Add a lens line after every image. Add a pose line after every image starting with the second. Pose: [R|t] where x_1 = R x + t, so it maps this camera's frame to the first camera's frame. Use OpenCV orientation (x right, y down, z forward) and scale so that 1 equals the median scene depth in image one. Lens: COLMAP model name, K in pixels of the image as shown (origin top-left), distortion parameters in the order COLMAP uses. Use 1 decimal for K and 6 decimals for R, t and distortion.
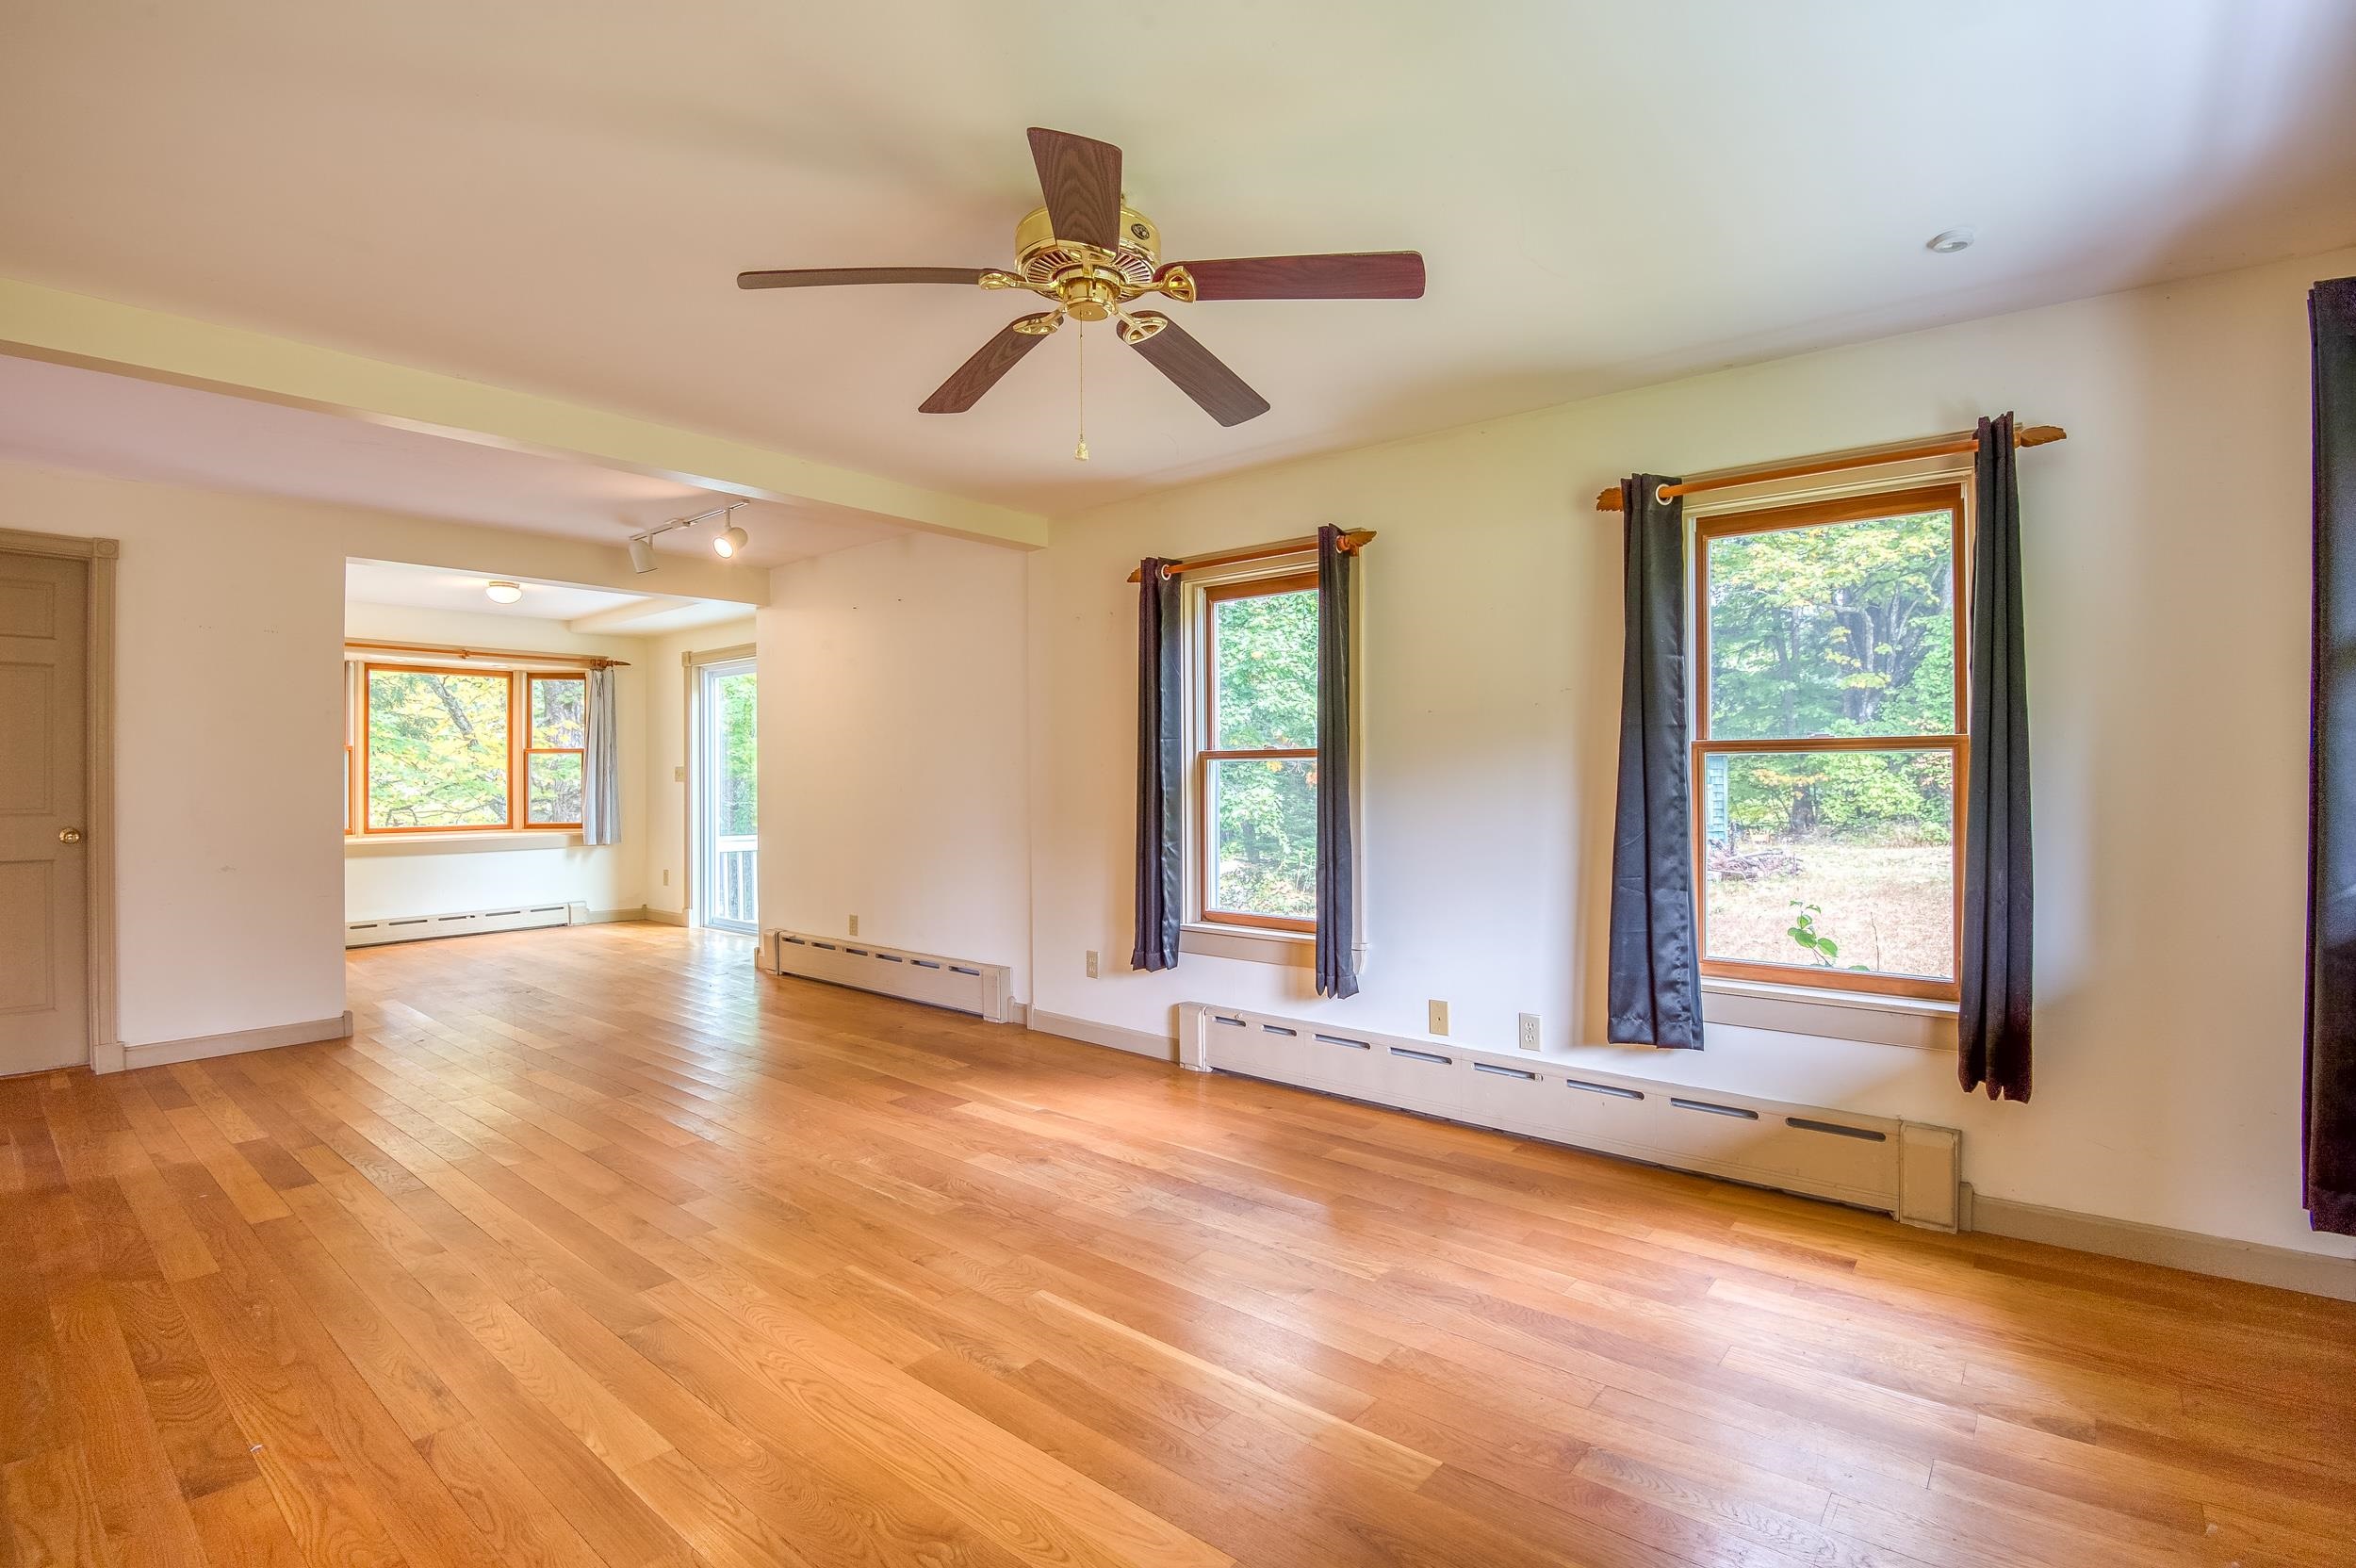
lens RADIAL K [[1122.7, 0, 1172.7], [0, 1122.7, 770.5], [0, 0, 1]] dist [-0.013894, -0.031751]
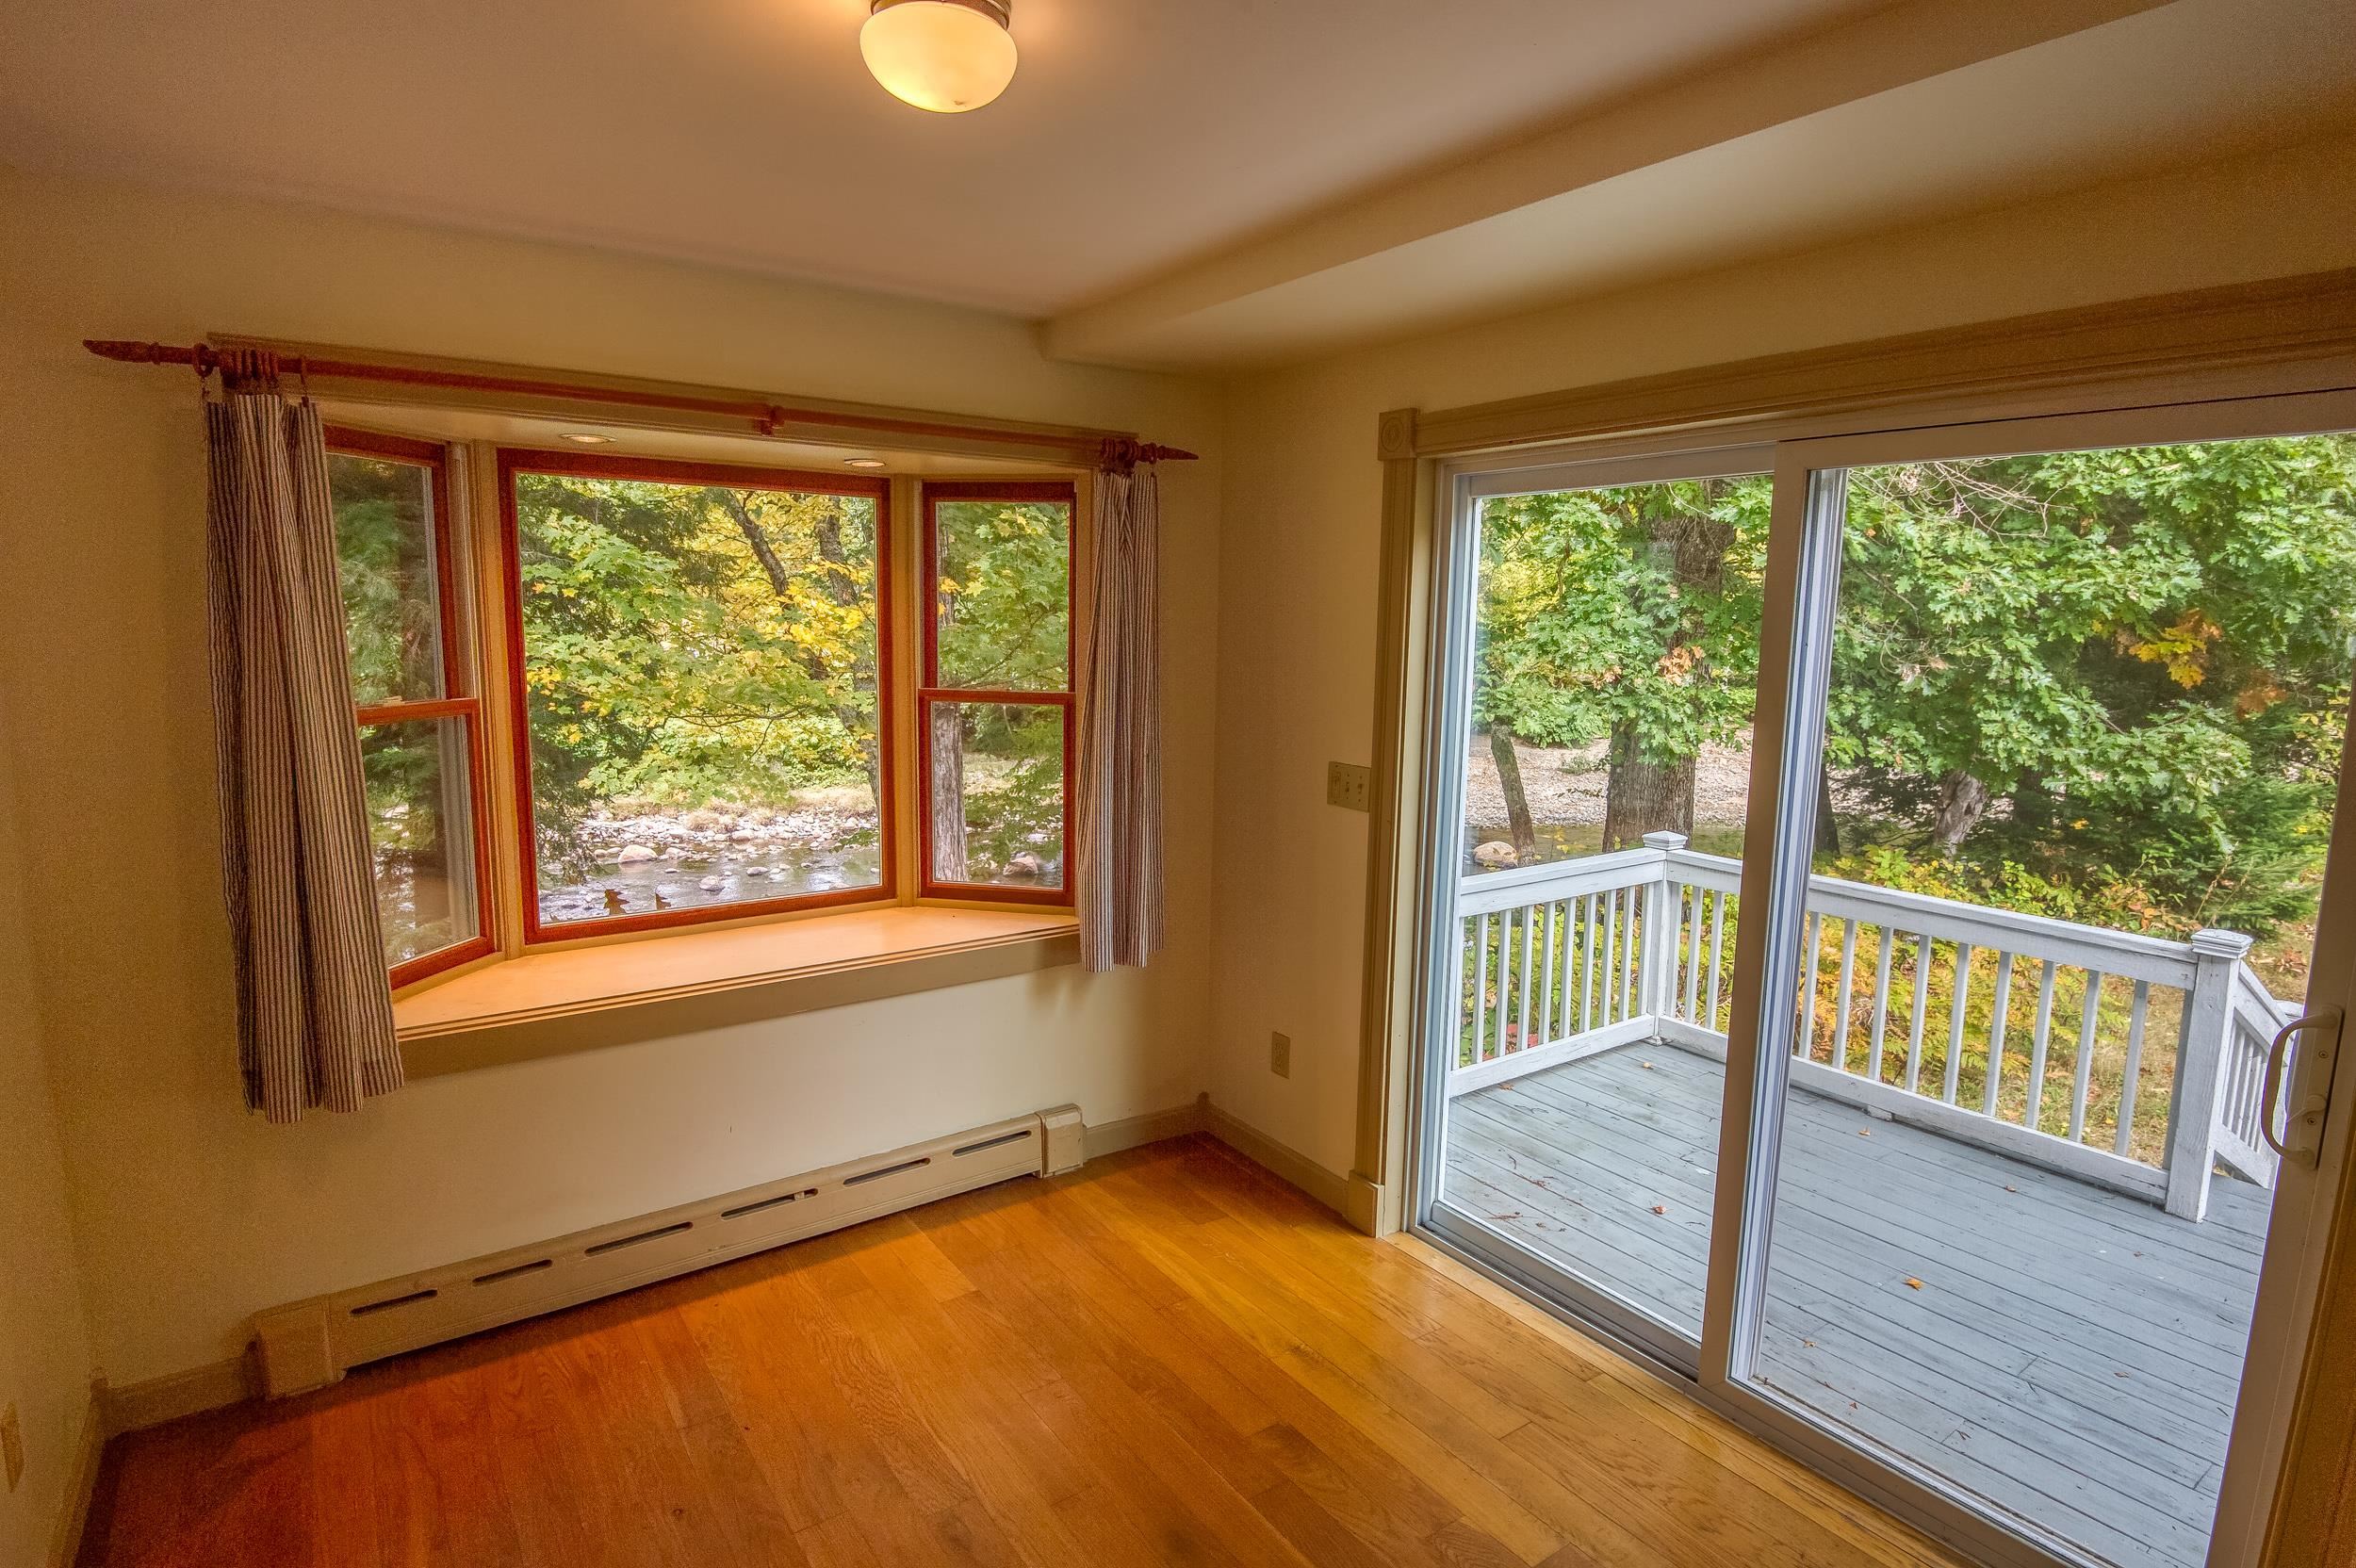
lens RADIAL K [[1215.3, 0, 1141.4], [0, 1215.3, 794.5], [0, 0, 1]] dist [0.000160, -0.029801]
pose [[0.961842, 0.061355, -0.266636, -0.397716], [-0.019030, 0.987174, 0.158509, -0.050746], [0.272942, -0.147386, 0.950674, 0.623015]]
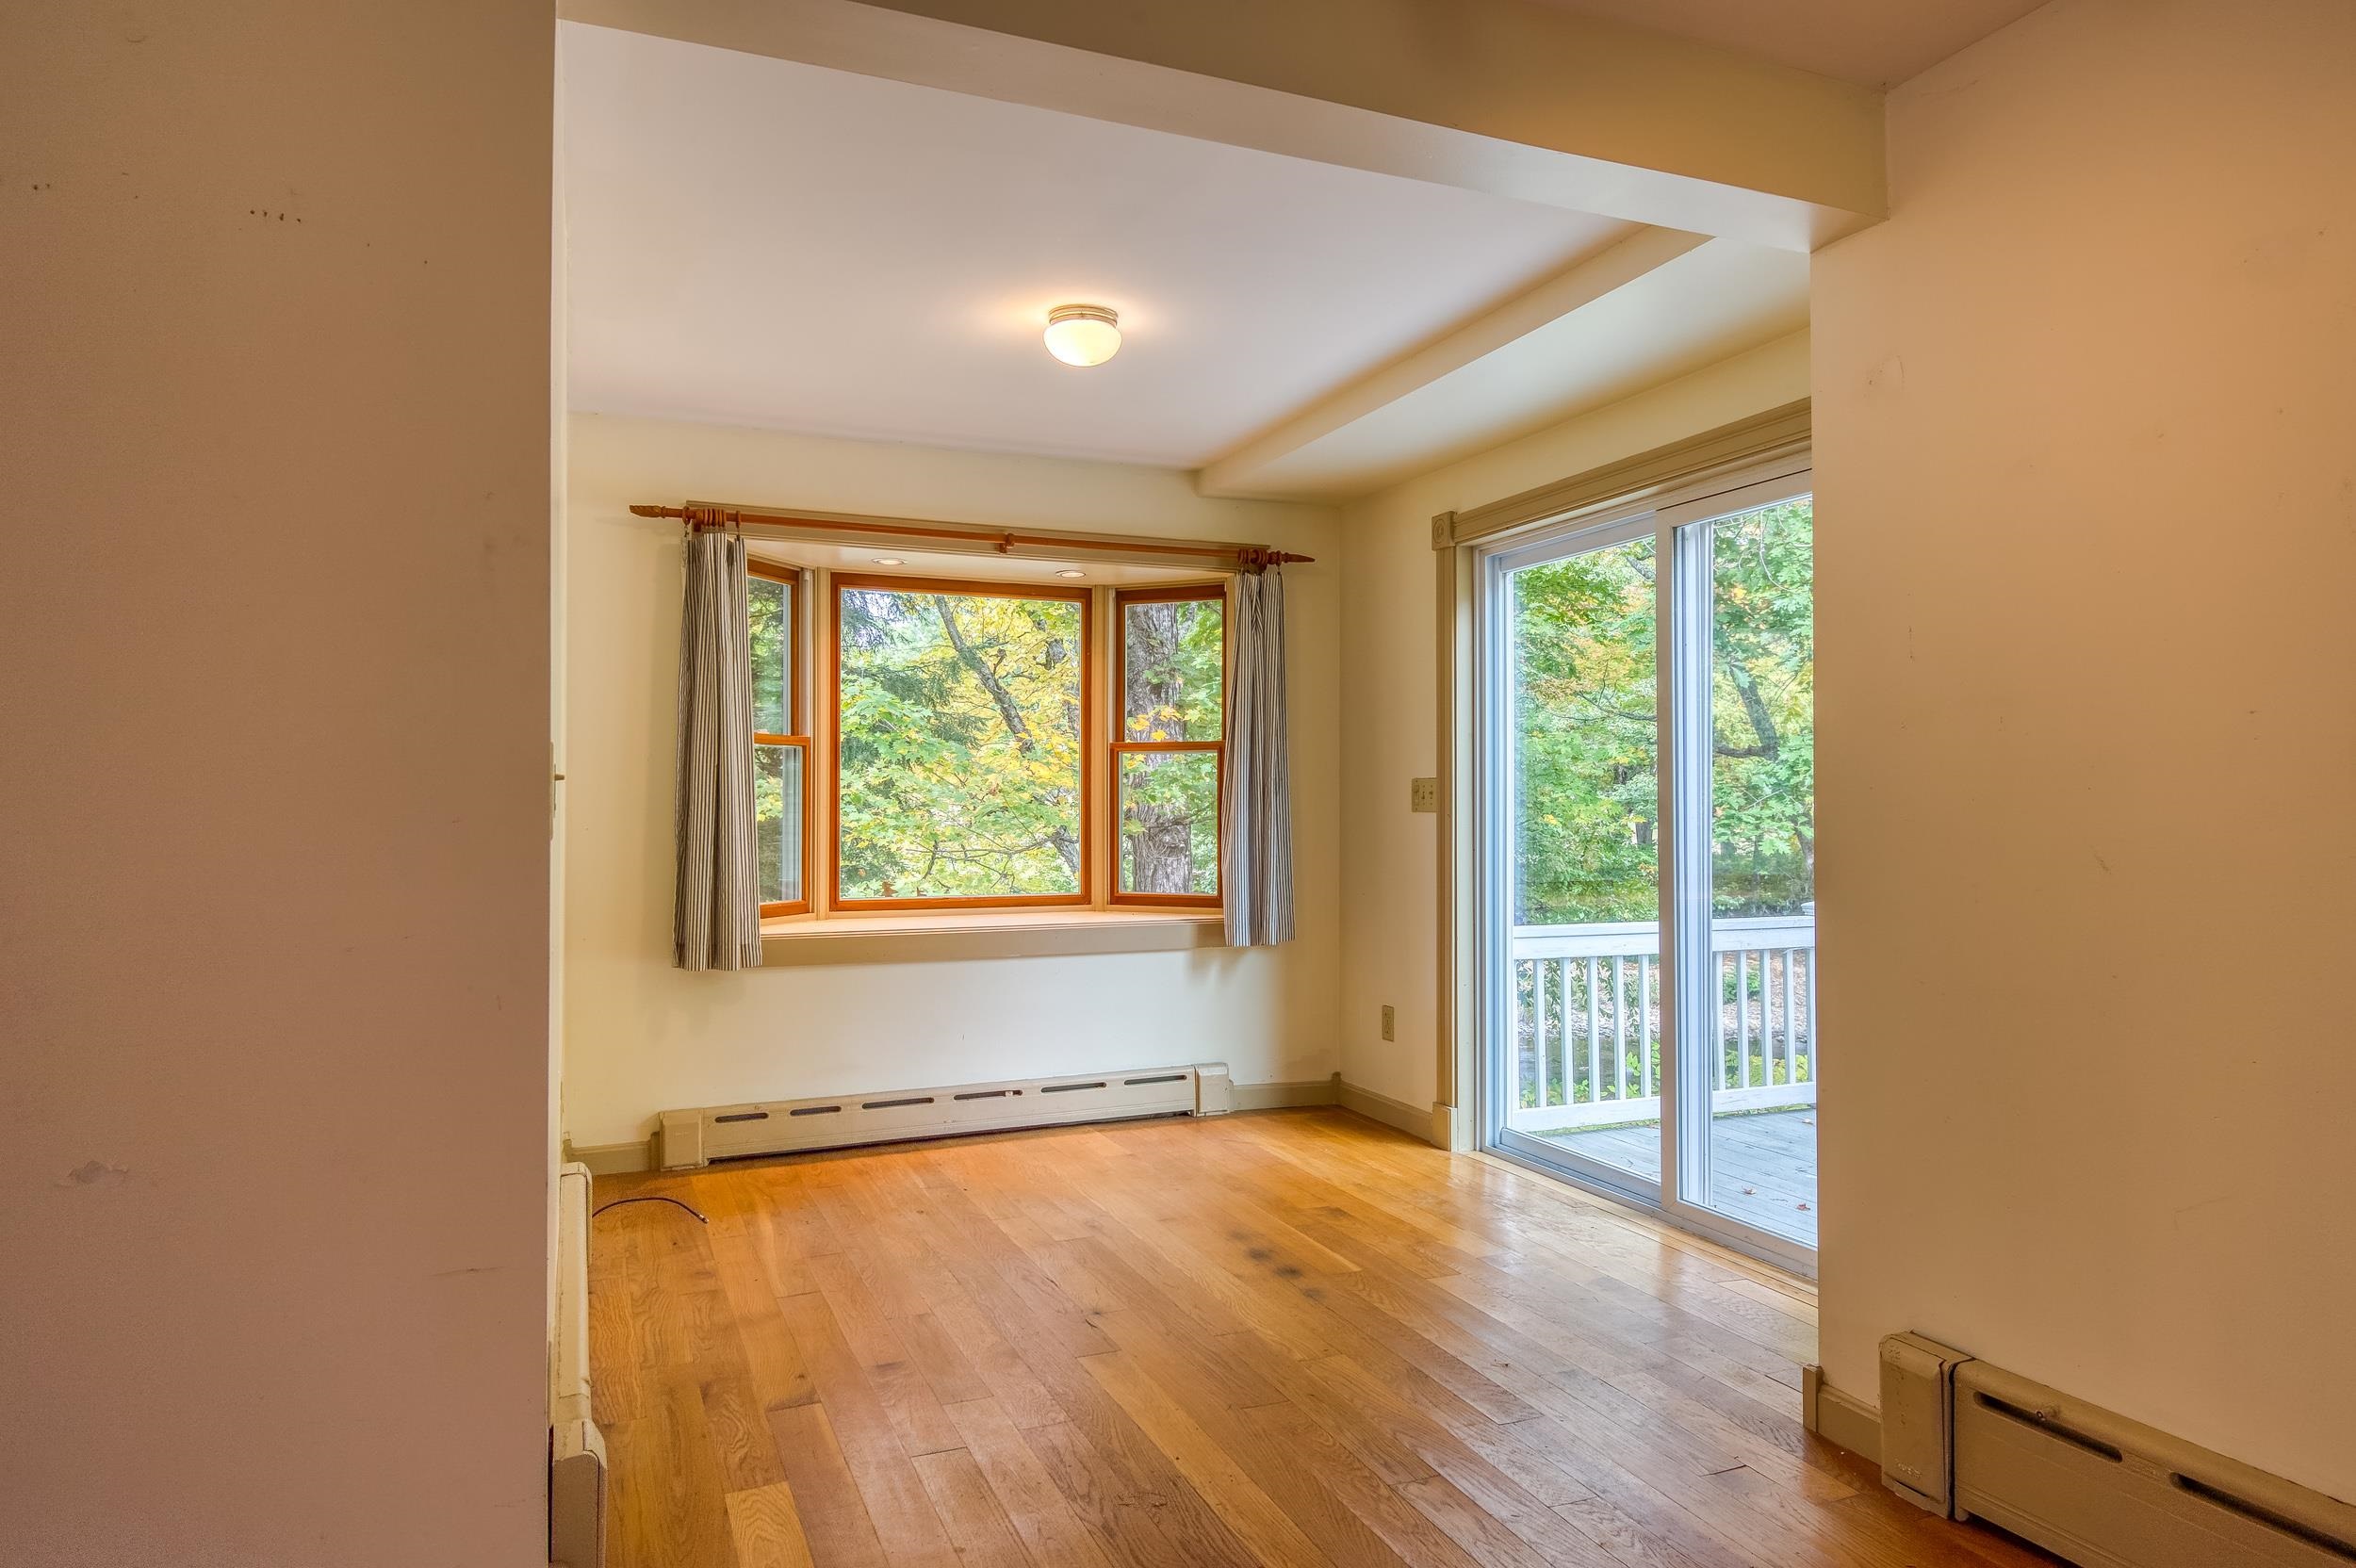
lens RADIAL K [[1434.5, 0, 1130.3], [0, 1434.5, 786.1], [0, 0, 1]] dist [0.027724, 0.000225]
pose [[0.880431, 0.000465, -0.474174, -0.270752], [-0.002350, 0.999992, -0.003384, 0.001994], [0.474169, 0.004093, 0.880424, 0.439201]]
